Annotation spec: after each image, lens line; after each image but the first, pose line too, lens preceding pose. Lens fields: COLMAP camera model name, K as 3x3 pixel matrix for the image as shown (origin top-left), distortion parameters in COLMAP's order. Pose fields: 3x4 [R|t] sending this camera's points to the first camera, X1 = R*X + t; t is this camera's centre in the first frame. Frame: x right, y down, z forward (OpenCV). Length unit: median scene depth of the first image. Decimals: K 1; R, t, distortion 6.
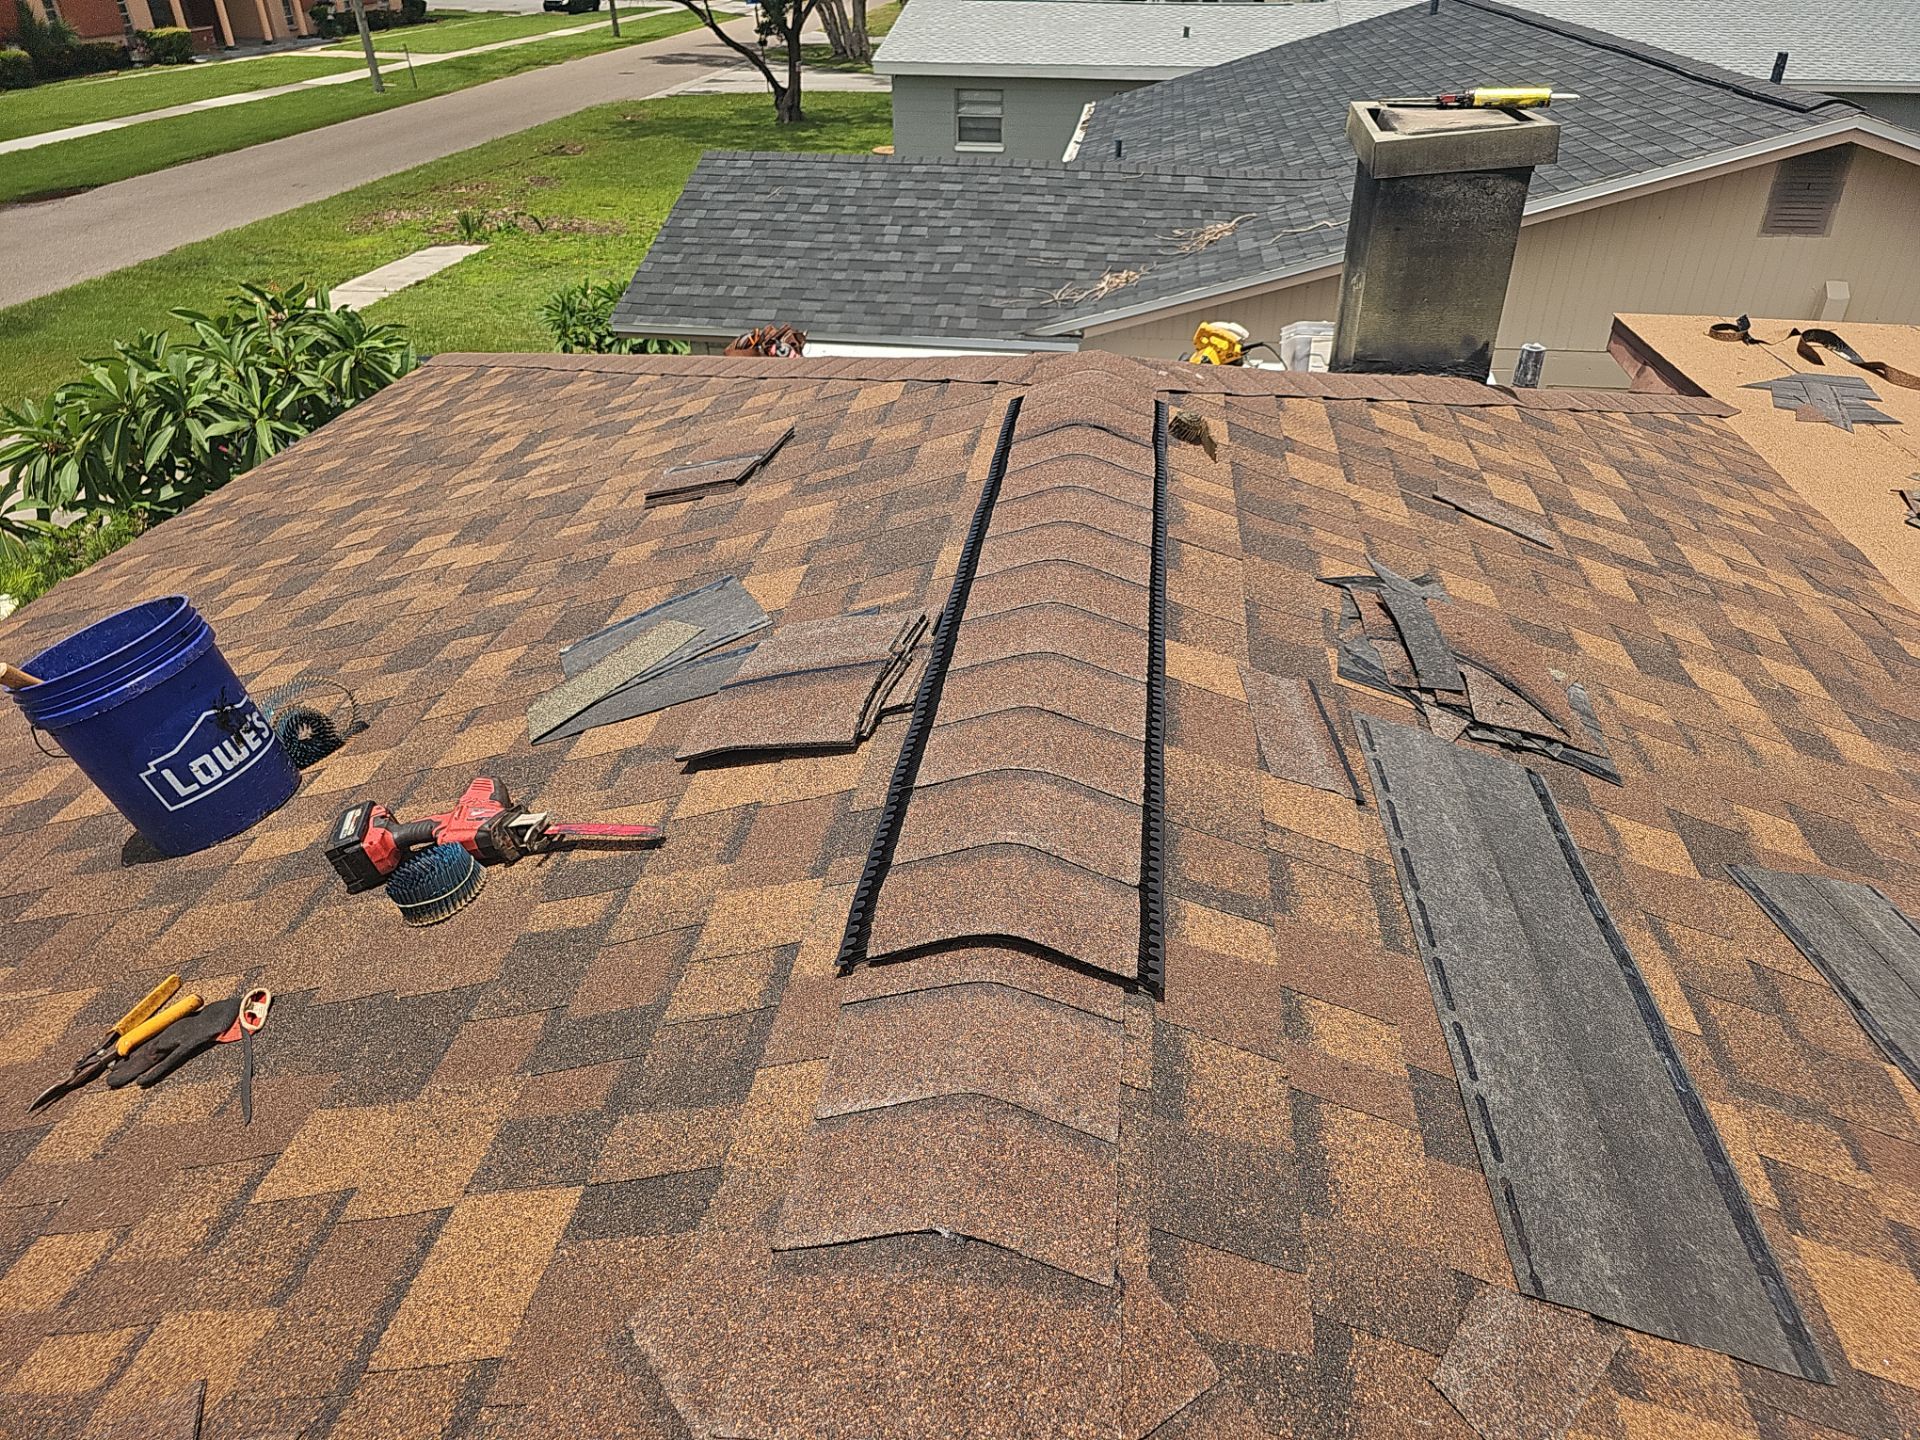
lens RADIAL K [[1283.1, 0, 954.2], [0, 1283.1, 727.0], [0, 0, 1]] dist [0.014414, -0.002594]
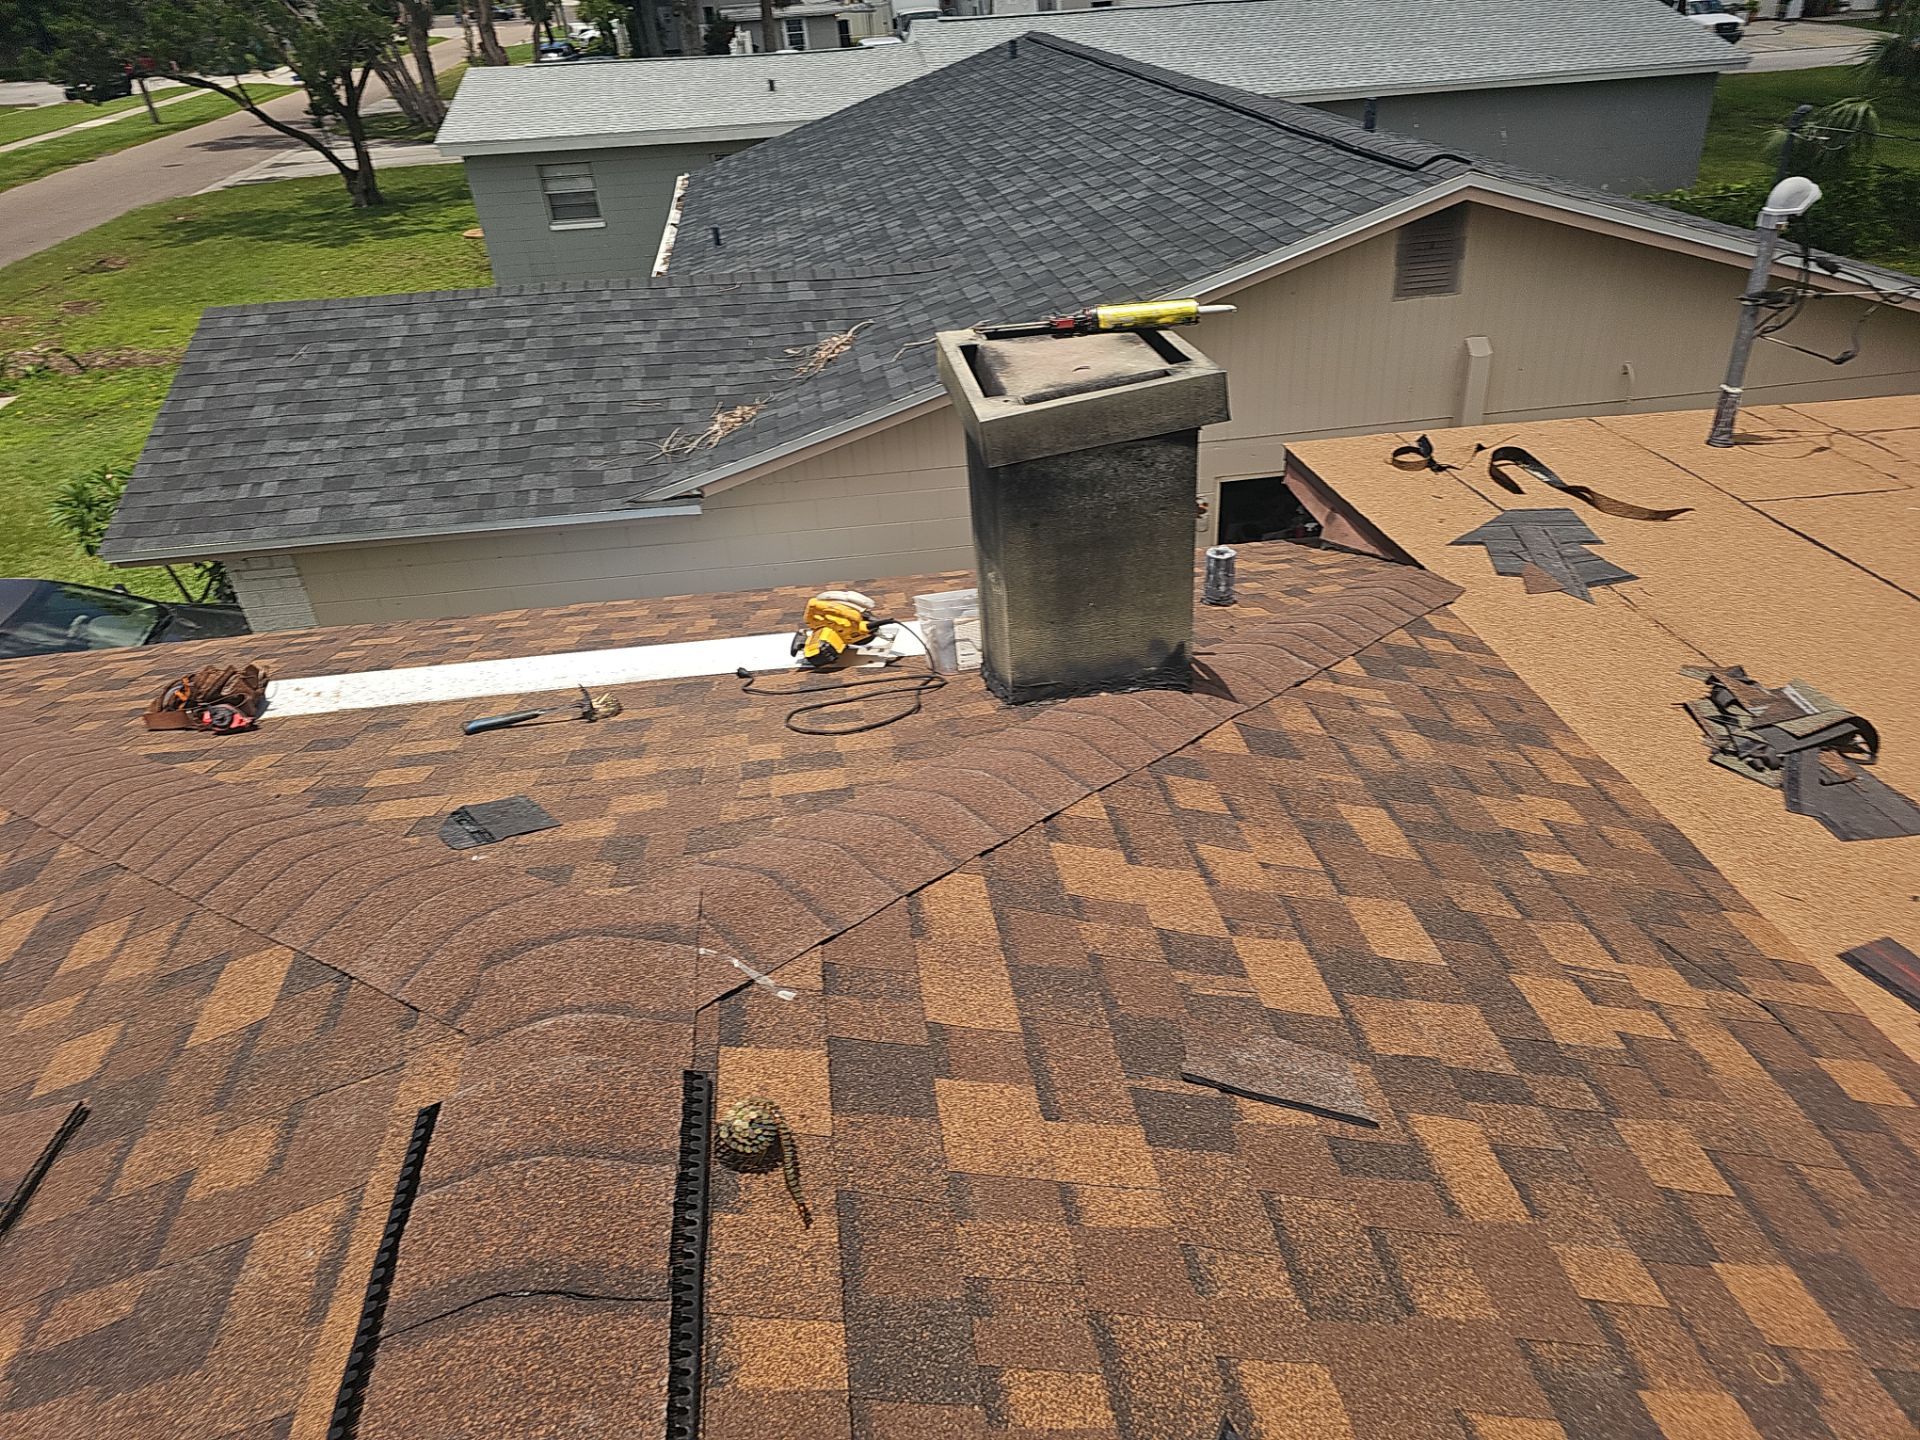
lens RADIAL K [[1254.4, 0, 965.4], [0, 1254.4, 726.9], [0, 0, 1]] dist [0.053131, -0.044021]
pose [[0.957933, -0.198511, 0.207265, 0.058332], [0.200178, 0.979672, 0.013115, -0.119273], [-0.205655, 0.028926, 0.978197, 0.138105]]
